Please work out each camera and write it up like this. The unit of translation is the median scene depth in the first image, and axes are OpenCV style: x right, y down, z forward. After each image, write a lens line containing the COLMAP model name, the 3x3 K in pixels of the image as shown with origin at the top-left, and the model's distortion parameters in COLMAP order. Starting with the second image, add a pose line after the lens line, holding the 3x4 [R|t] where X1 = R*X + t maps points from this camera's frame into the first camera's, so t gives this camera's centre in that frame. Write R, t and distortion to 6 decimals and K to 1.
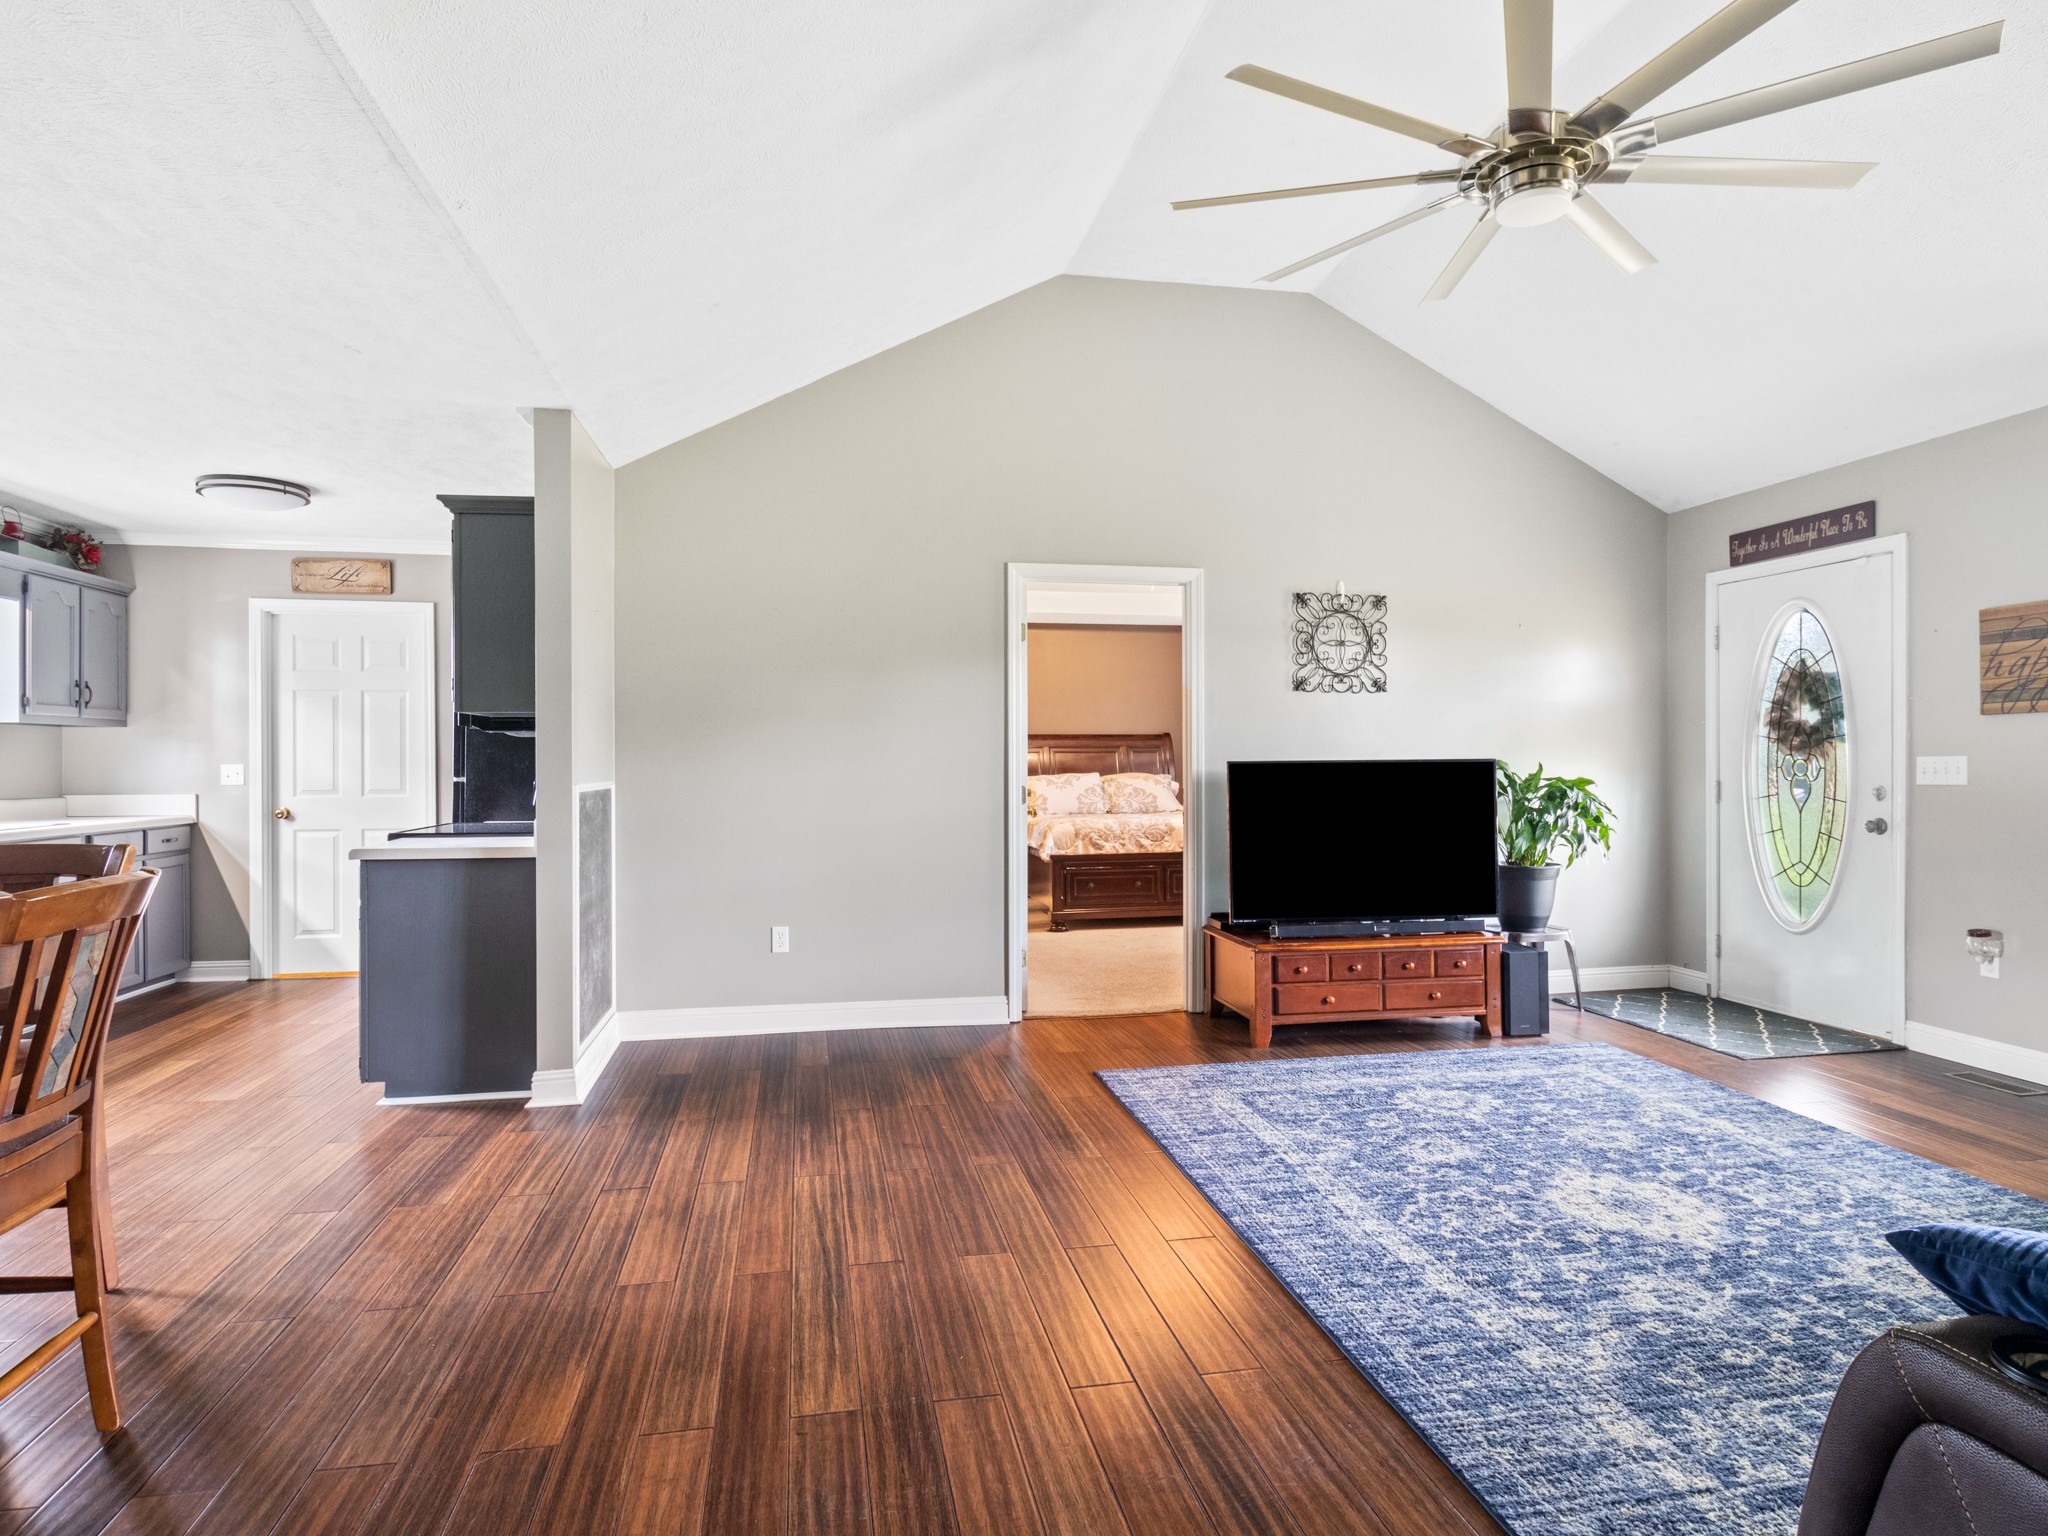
lens RADIAL K [[1160.4, 0, 1024.0], [0, 1160.4, 768.0], [0, 0, 1]] dist [0.000246, -0.001609]
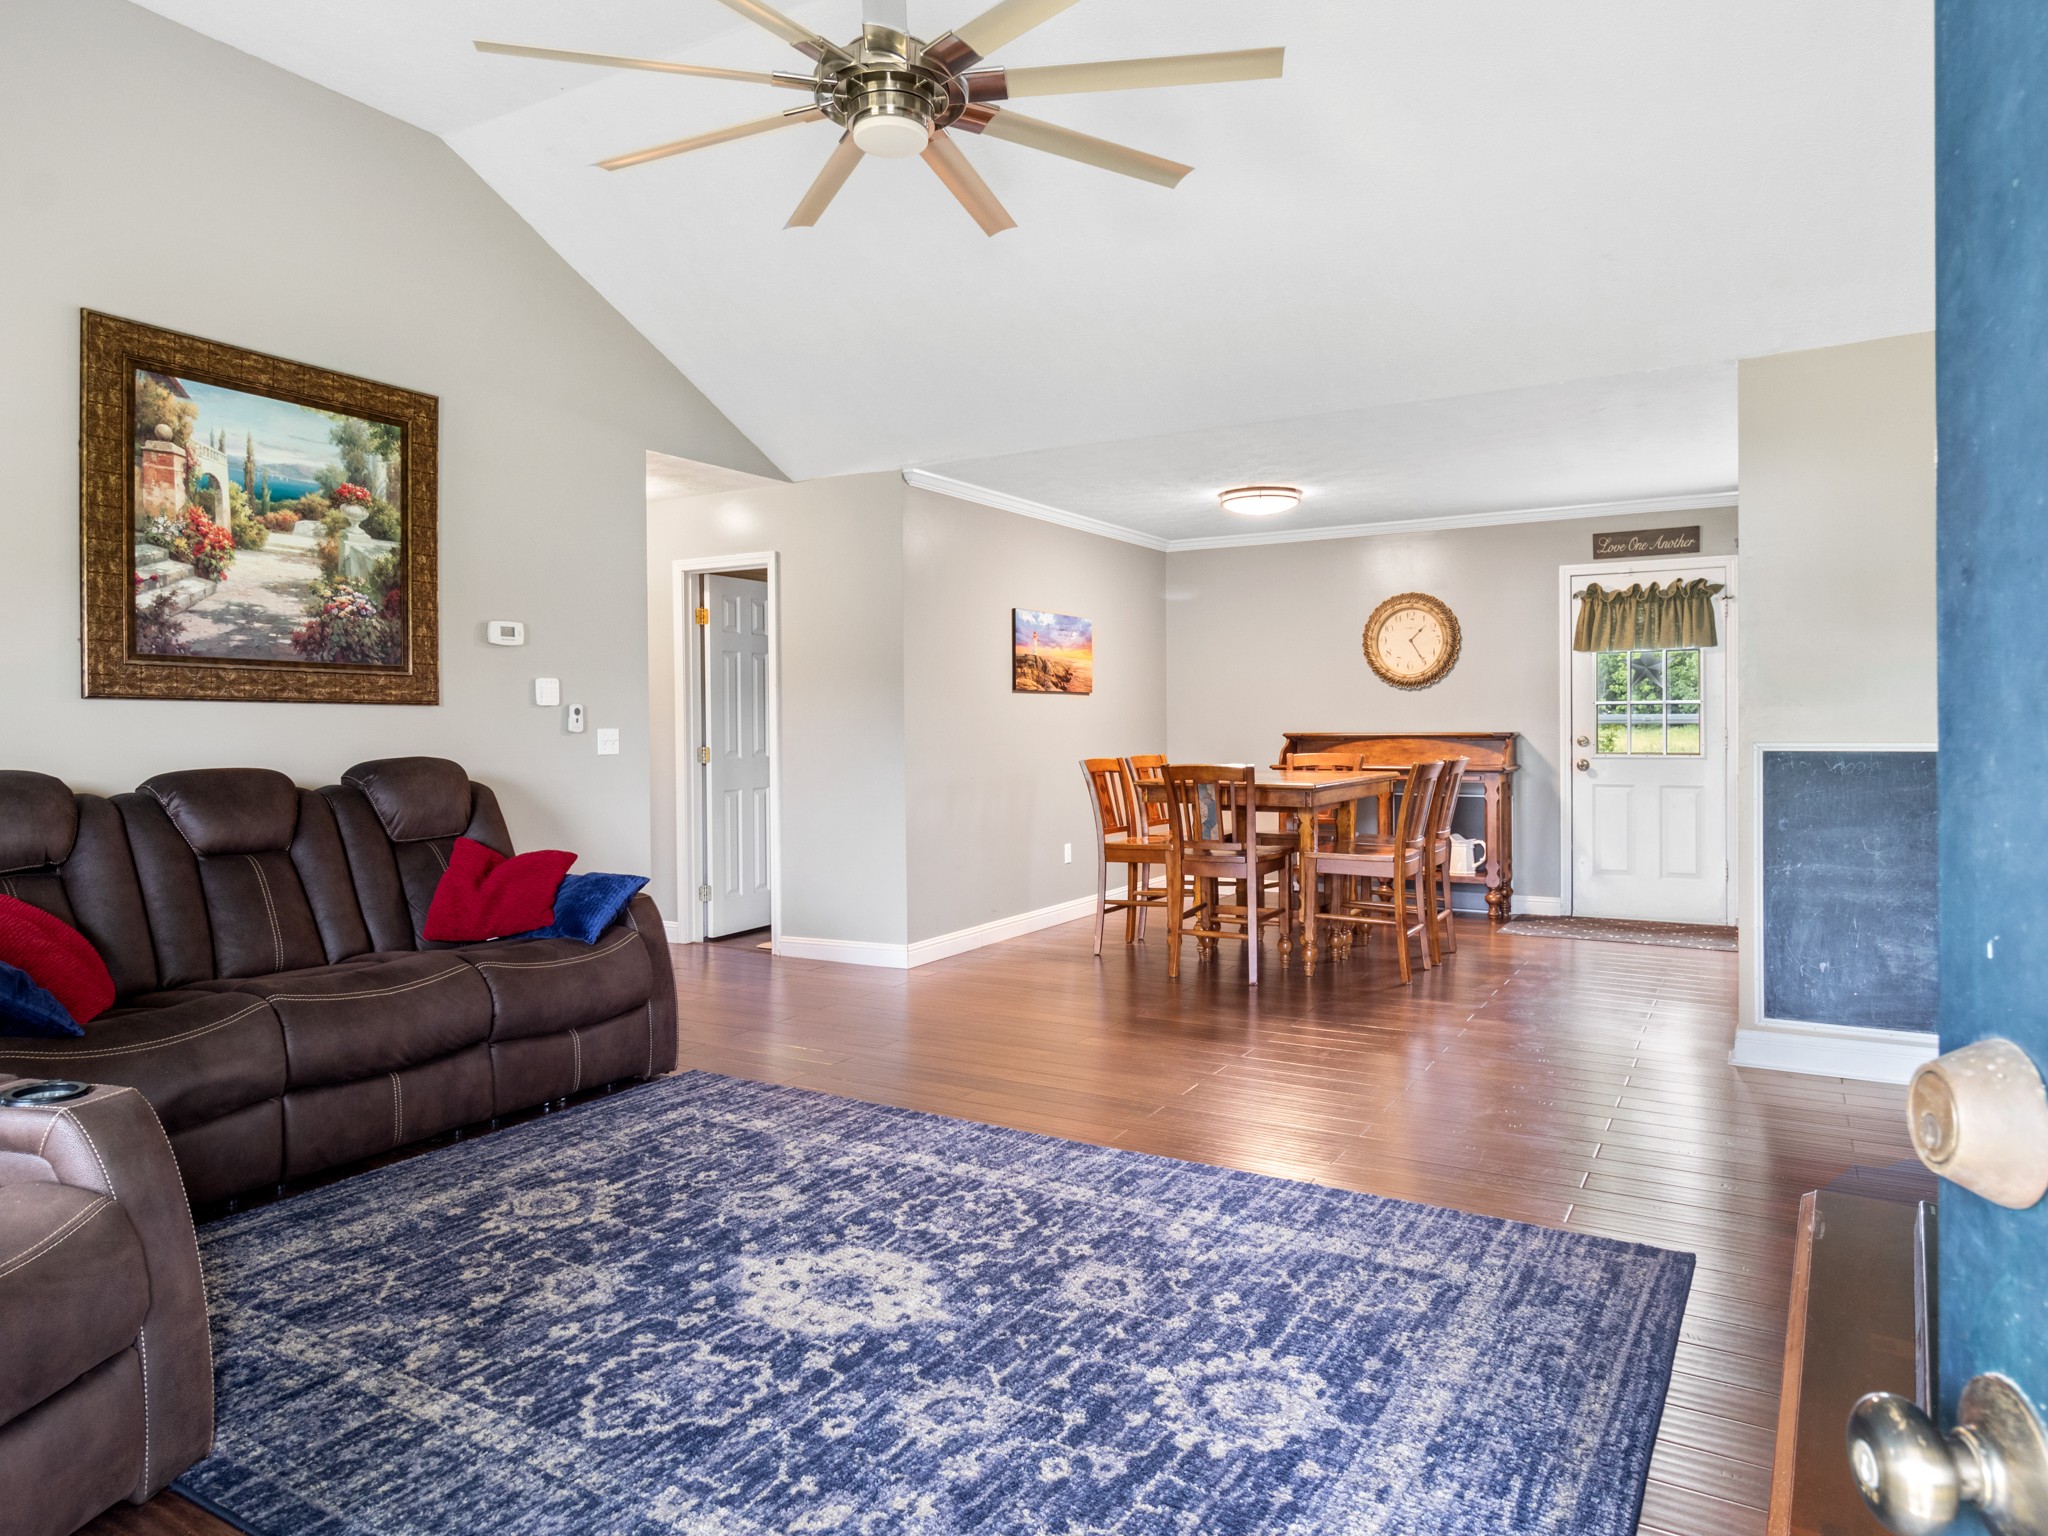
lens RADIAL K [[1266.4, 0, 1008.5], [0, 1266.4, 742.1], [0, 0, 1]] dist [0.002192, -0.000625]
pose [[-0.678235, 0.022113, -0.734512, 0.984039], [0.006827, 0.999694, 0.023792, -0.017903], [0.734813, 0.011122, -0.678179, 1.528022]]
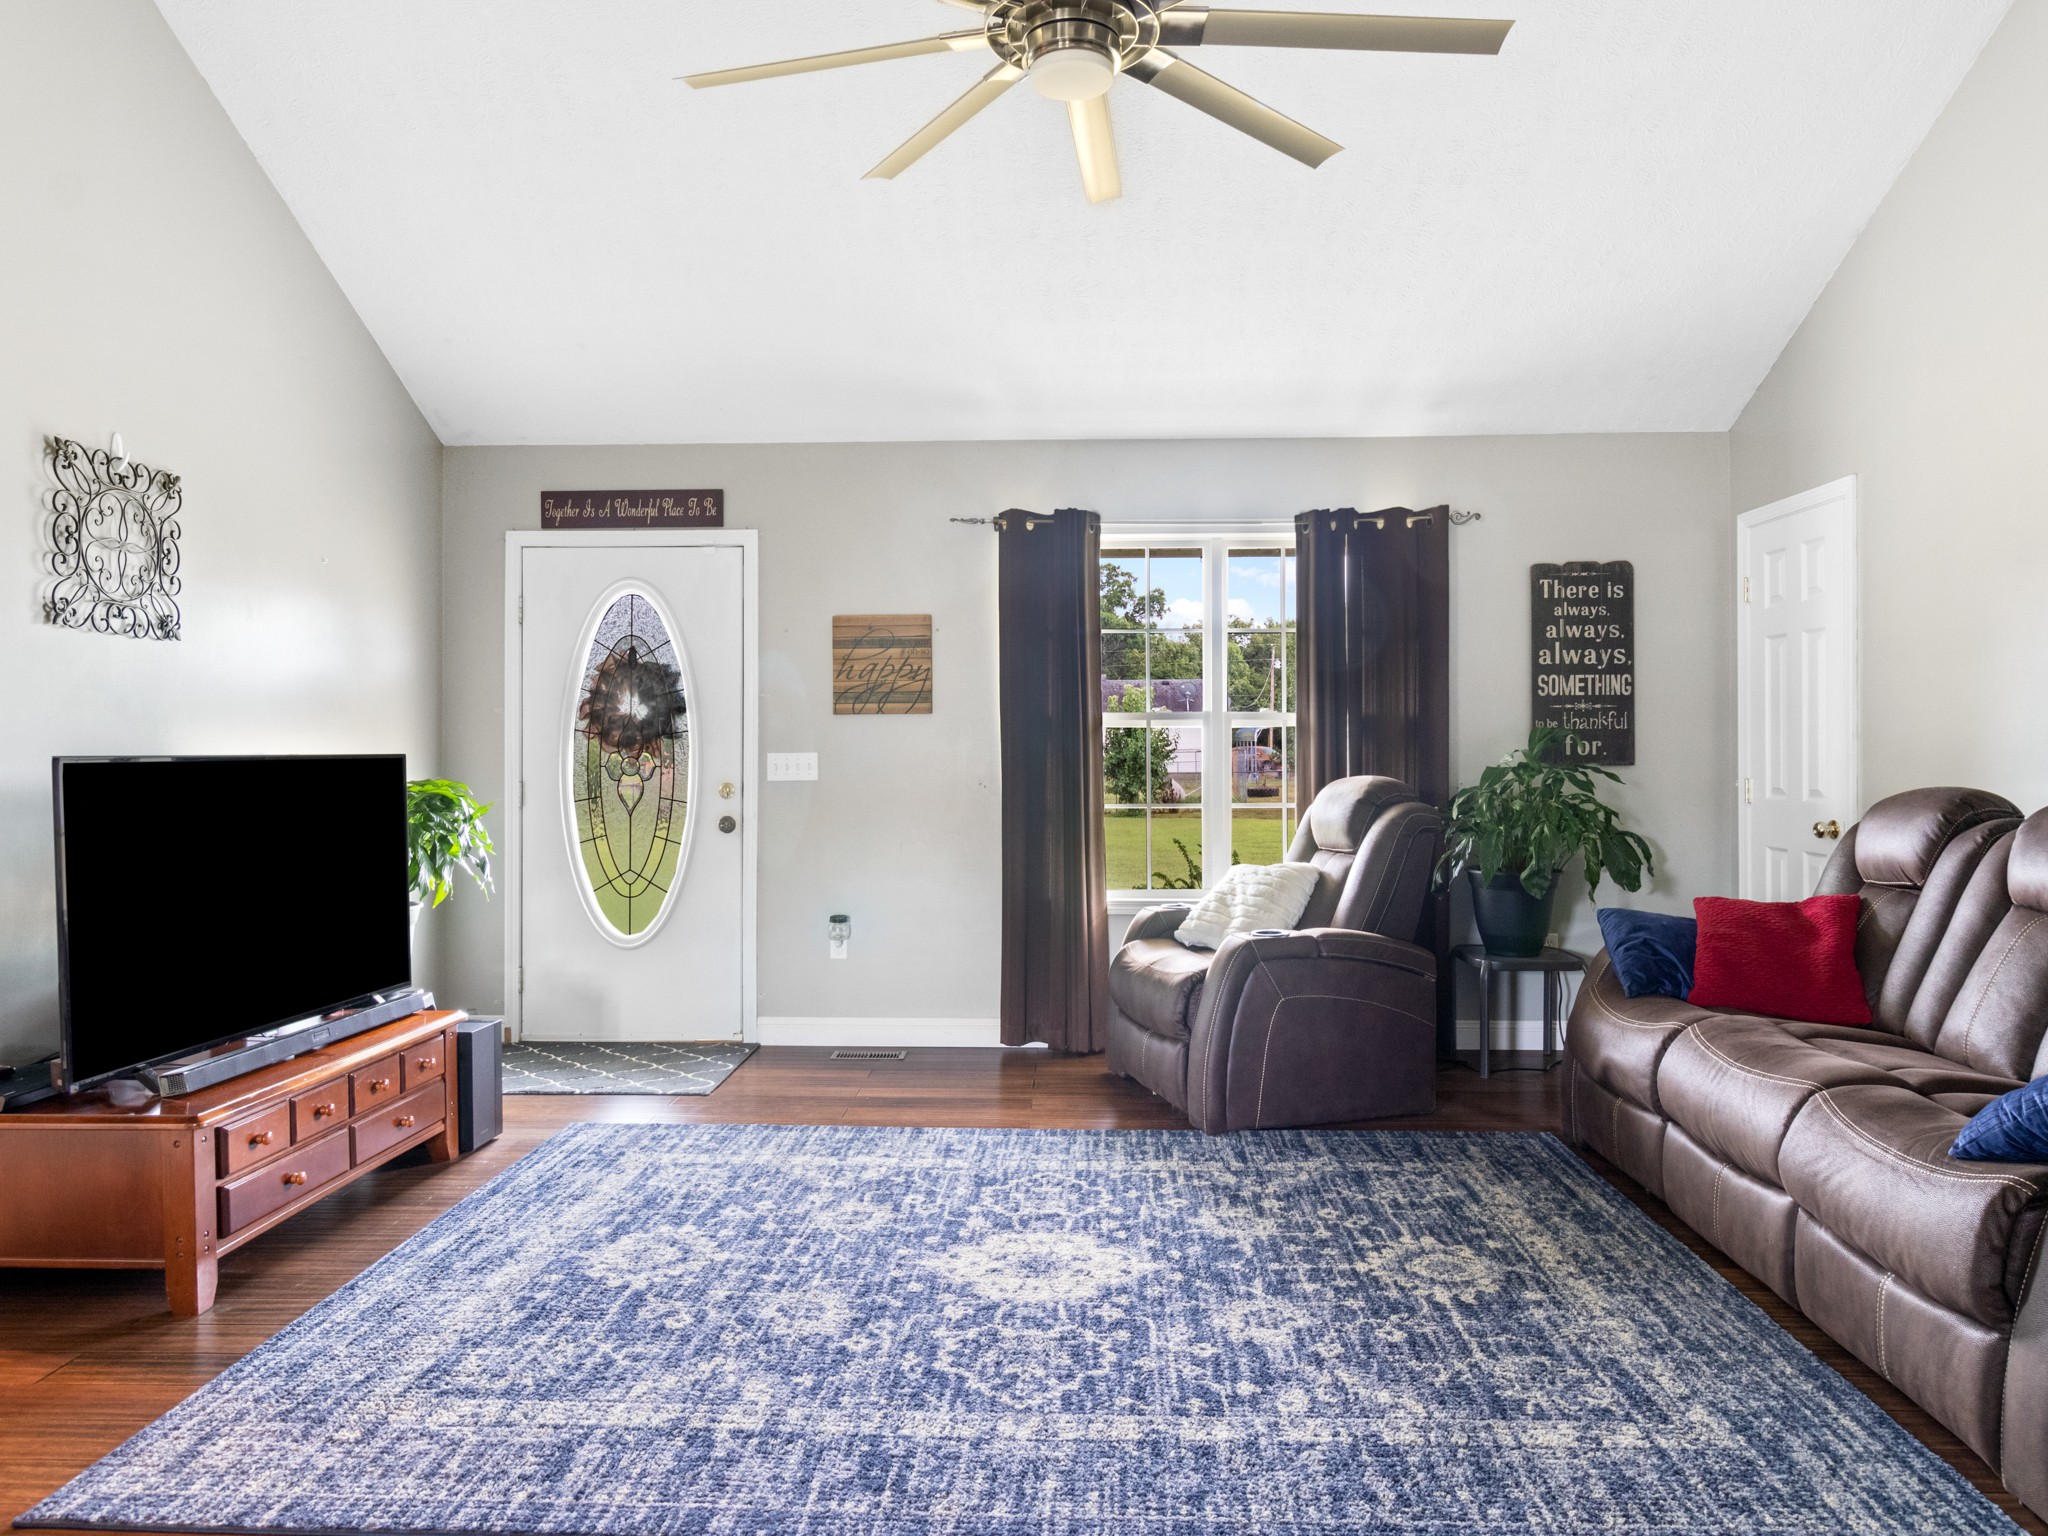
lens RADIAL K [[1309.5, 0, 1046.9], [0, 1309.5, 757.2], [0, 0, 1]] dist [-0.000272, 0.000671]
pose [[0.216129, 0.000560, 0.976365, -0.399678], [0.007009, 0.999973, -0.002125, -0.003035], [-0.976340, 0.007302, 0.216119, 0.710404]]
